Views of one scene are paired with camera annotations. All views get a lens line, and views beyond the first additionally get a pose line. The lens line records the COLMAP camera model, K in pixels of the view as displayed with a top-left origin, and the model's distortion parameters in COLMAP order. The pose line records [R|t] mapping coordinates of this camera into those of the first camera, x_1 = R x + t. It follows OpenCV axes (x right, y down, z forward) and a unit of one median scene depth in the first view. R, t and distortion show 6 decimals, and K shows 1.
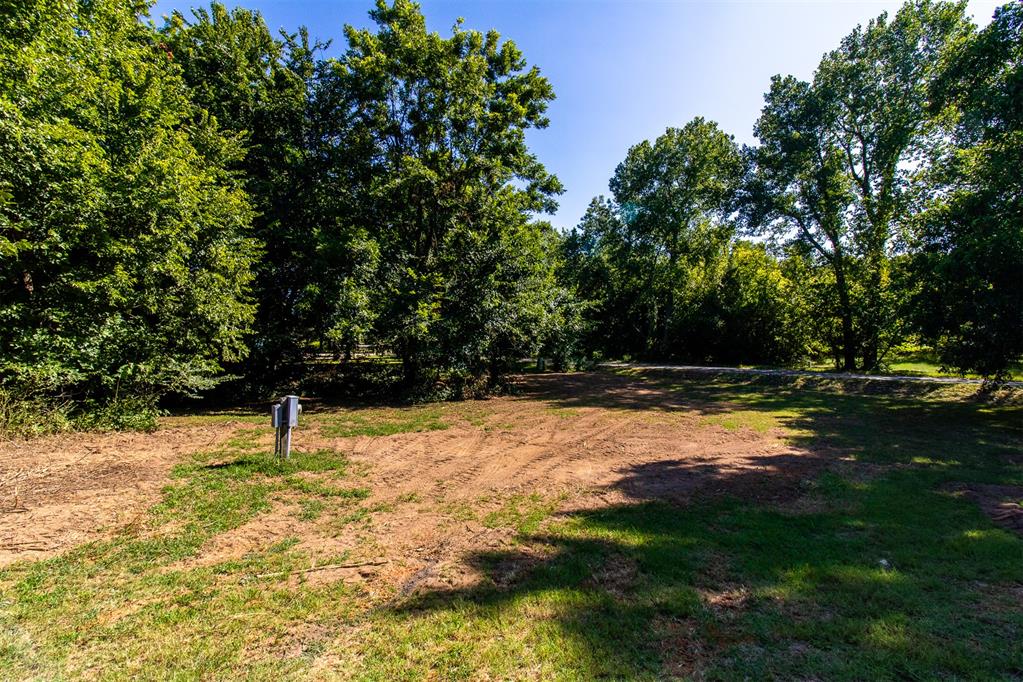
lens RADIAL K [[469.7, 0, 515.9], [0, 469.7, 337.0], [0, 0, 1]] dist [0.011180, -0.001816]
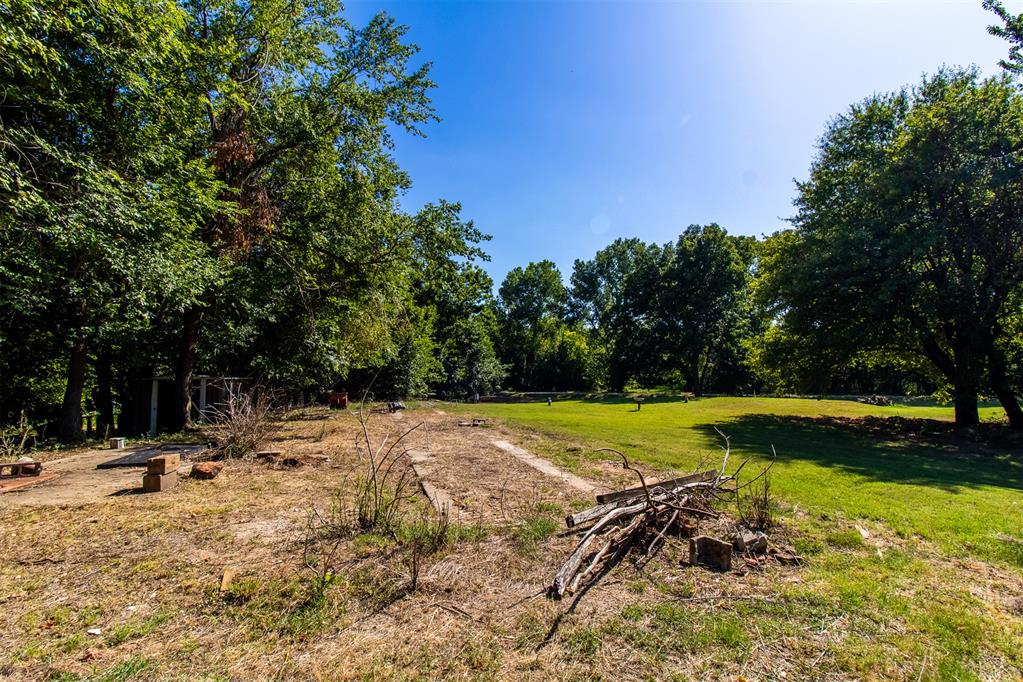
lens RADIAL K [[469.7, 0, 508.4], [0, 469.7, 335.1], [0, 0, 1]] dist [0.011180, -0.001816]
pose [[0.959465, 0.012295, 0.281560, -0.363341], [0.011457, 0.996520, -0.082558, -0.018207], [-0.281596, 0.082438, 0.955985, -0.941982]]
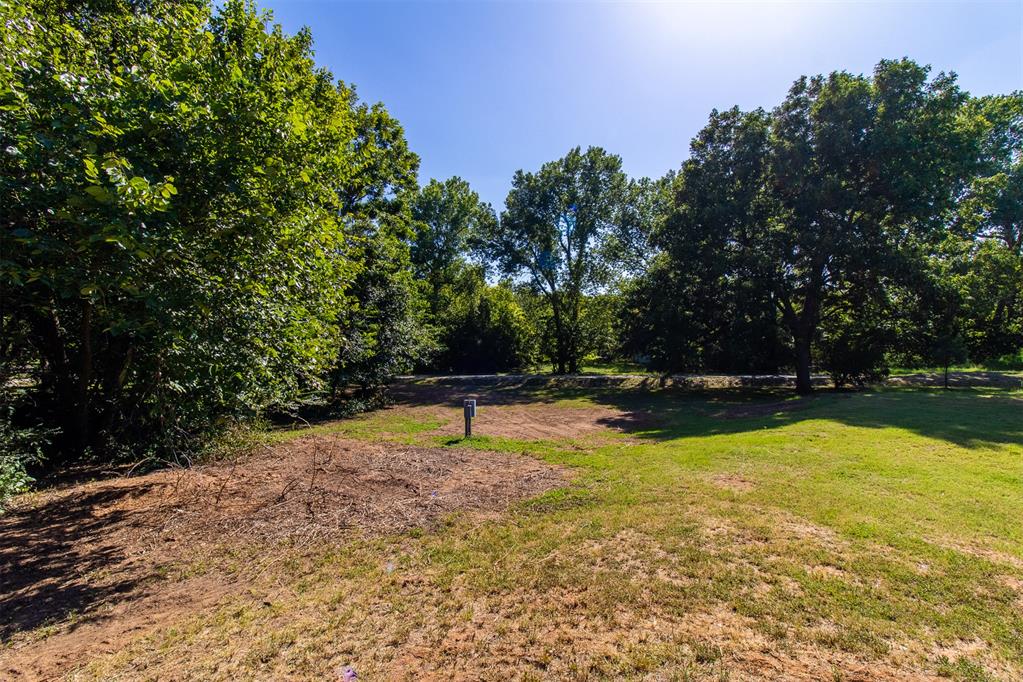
lens RADIAL K [[469.7, 0, 508.7], [0, 469.7, 334.3], [0, 0, 1]] dist [0.011180, -0.001816]
pose [[0.813463, 0.008632, 0.581553, -0.289002], [0.009728, 0.999548, -0.028444, -0.012676], [-0.581535, 0.028795, 0.813011, -0.113025]]
